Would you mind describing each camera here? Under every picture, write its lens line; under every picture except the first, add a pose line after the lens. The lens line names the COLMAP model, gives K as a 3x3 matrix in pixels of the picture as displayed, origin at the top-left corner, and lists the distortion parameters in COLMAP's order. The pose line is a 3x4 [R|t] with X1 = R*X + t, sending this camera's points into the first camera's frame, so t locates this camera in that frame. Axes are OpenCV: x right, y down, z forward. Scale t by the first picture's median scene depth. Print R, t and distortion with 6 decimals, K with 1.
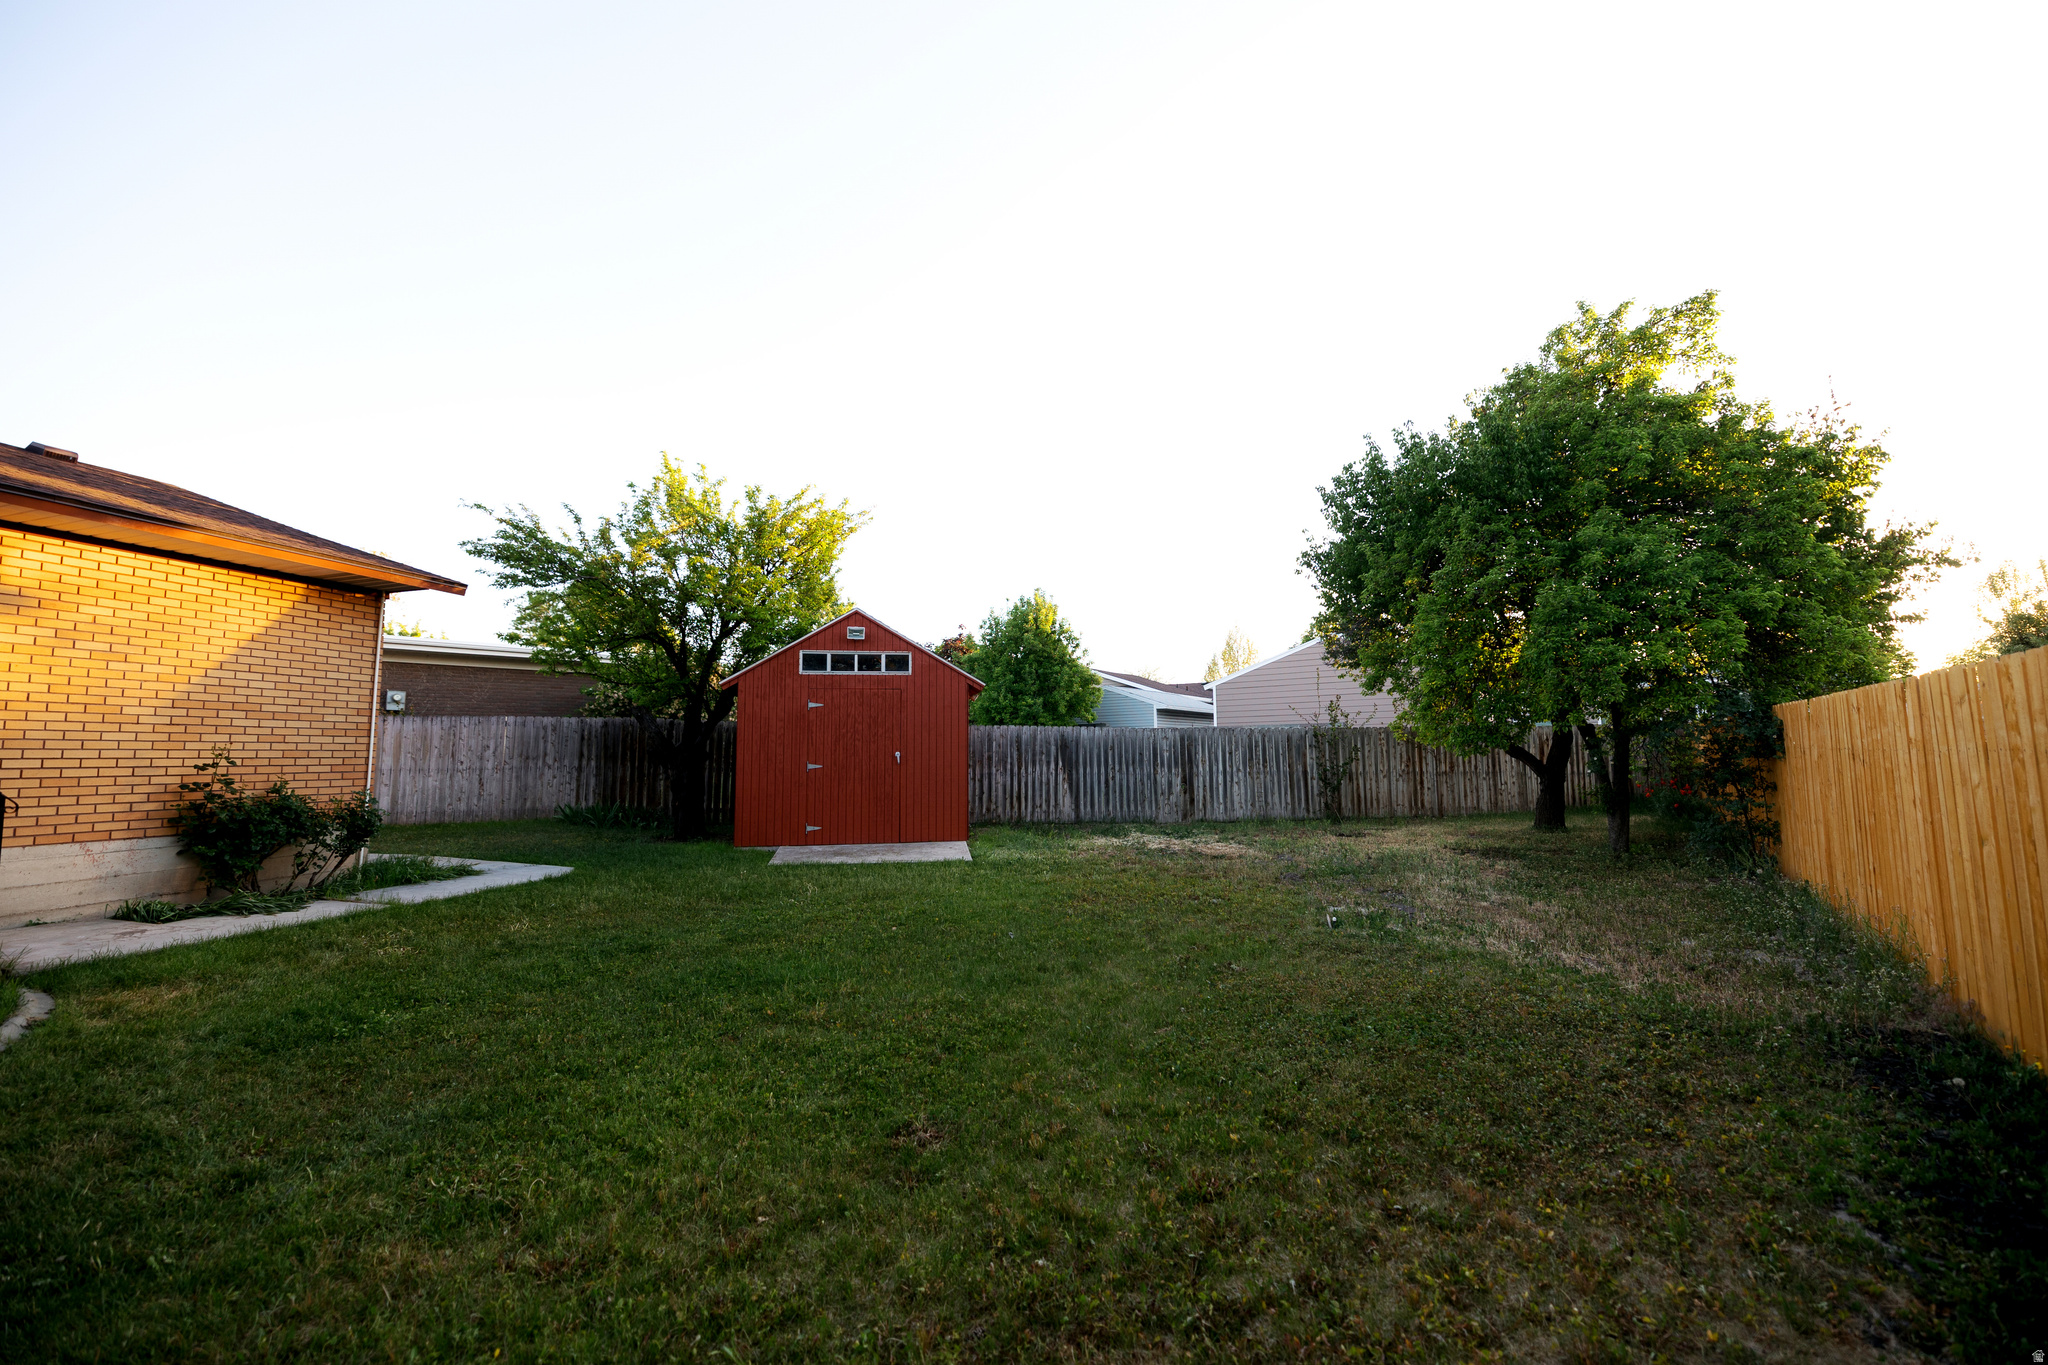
lens RADIAL K [[850.4, 0, 1018.6], [0, 850.4, 676.4], [0, 0, 1]] dist [-0.004106, -0.000022]
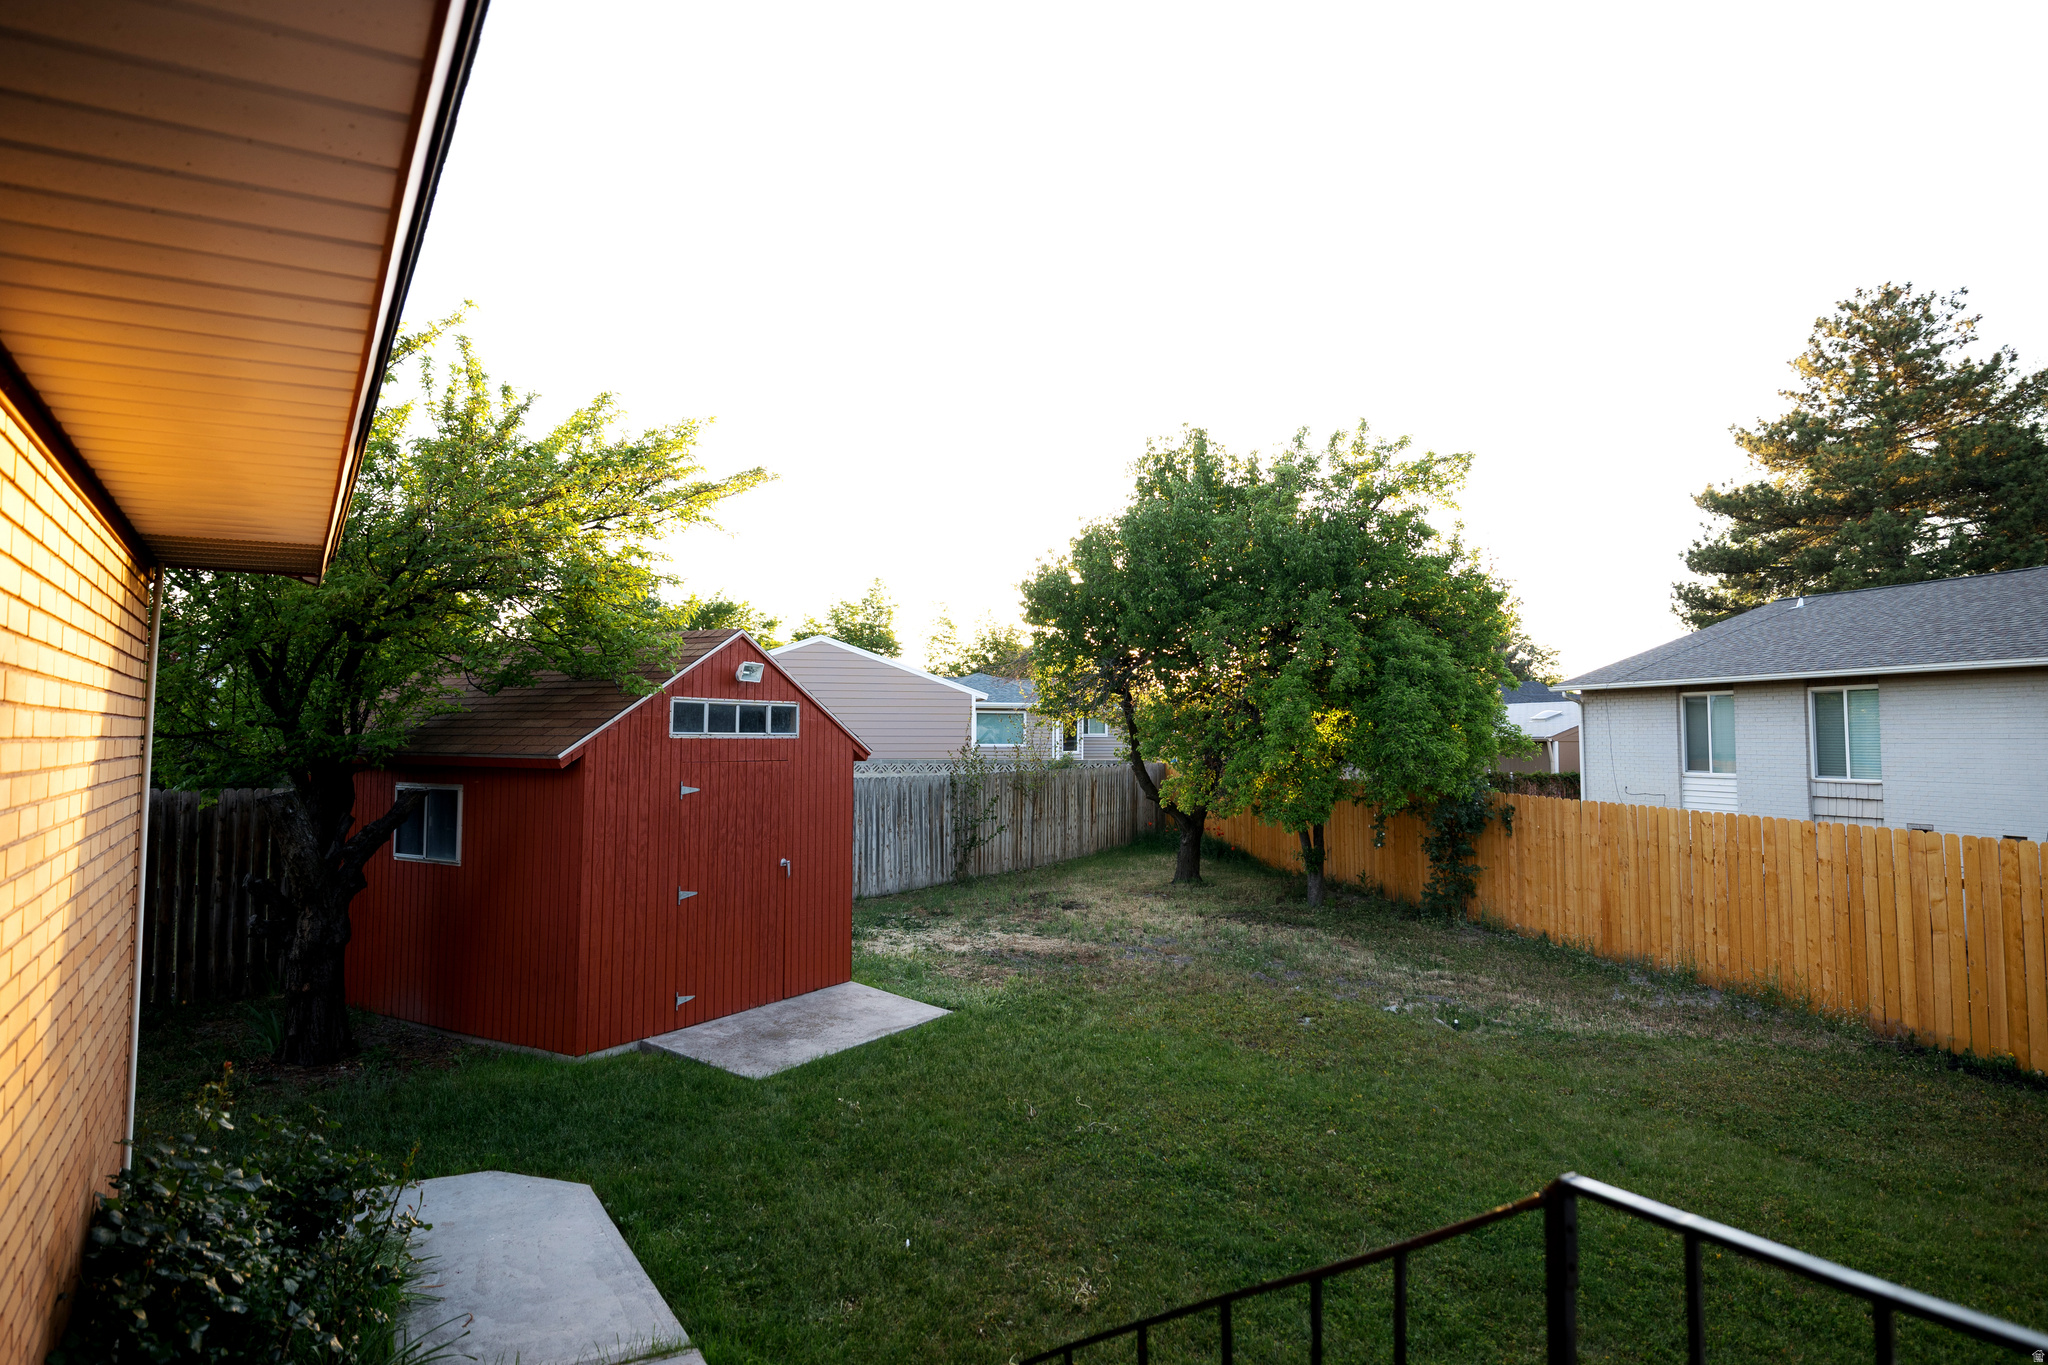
lens RADIAL K [[1143.1, 0, 1018.6], [0, 1143.1, 677.3], [0, 0, 1]] dist [0.008315, 0.000285]
pose [[0.662104, 0.053158, 0.747524, -0.674932], [-0.083188, 0.996530, 0.002816, -0.065009], [-0.744780, -0.064050, 0.664229, 0.299184]]
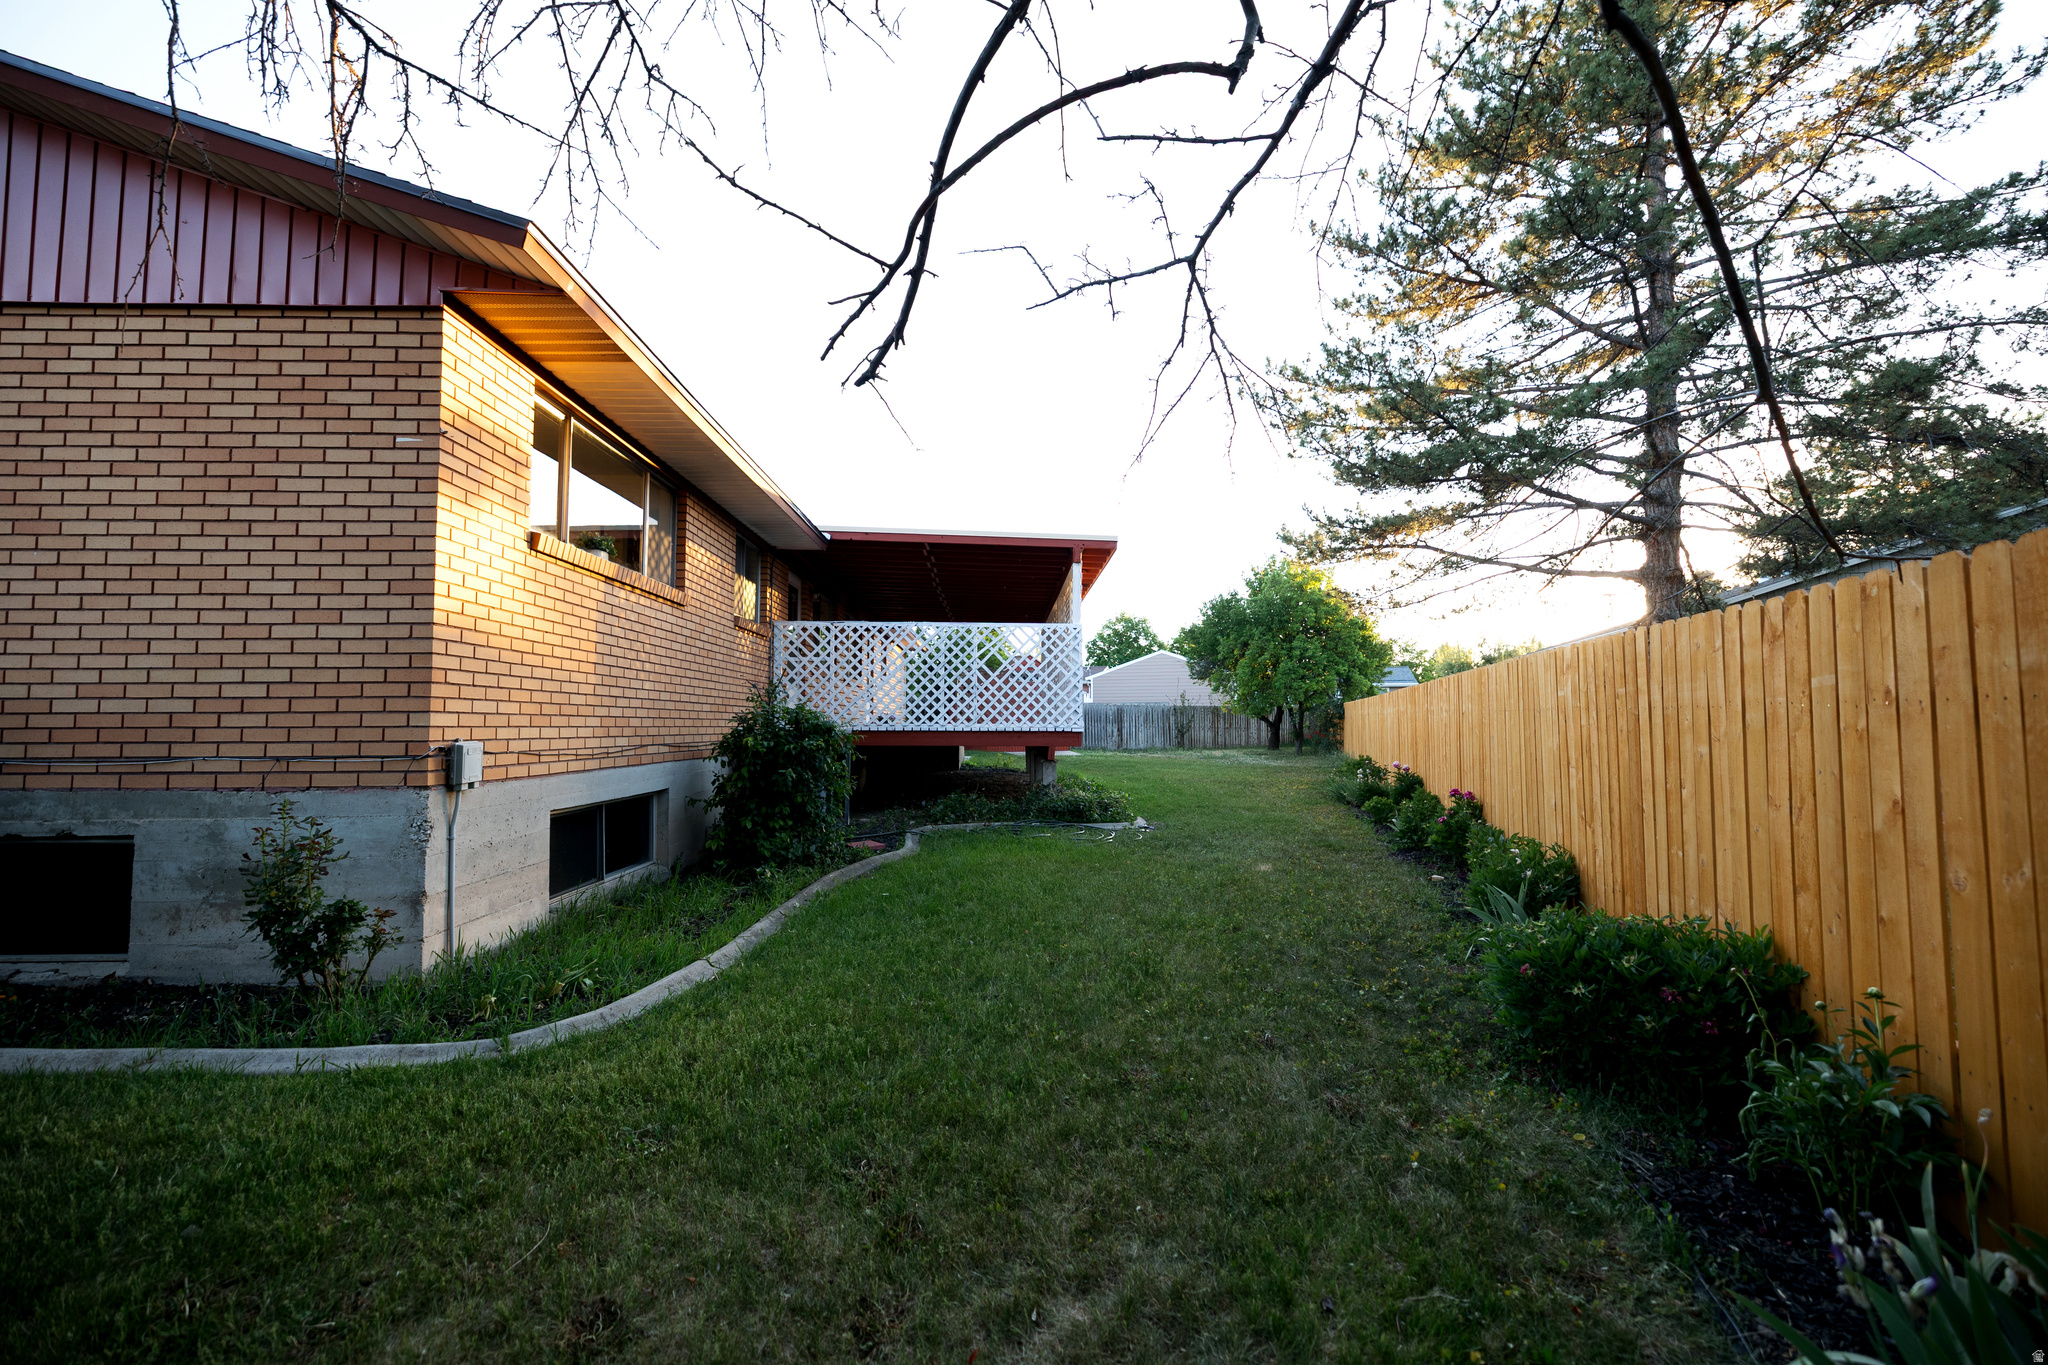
lens RADIAL K [[850.4, 0, 1020.2], [0, 850.4, 681.4], [0, 0, 1]] dist [-0.004106, -0.000022]
pose [[0.954507, 0.024846, 0.297150, -0.925224], [-0.037418, 0.998626, 0.036696, -0.089284], [-0.295830, -0.046145, 0.954125, -1.276213]]
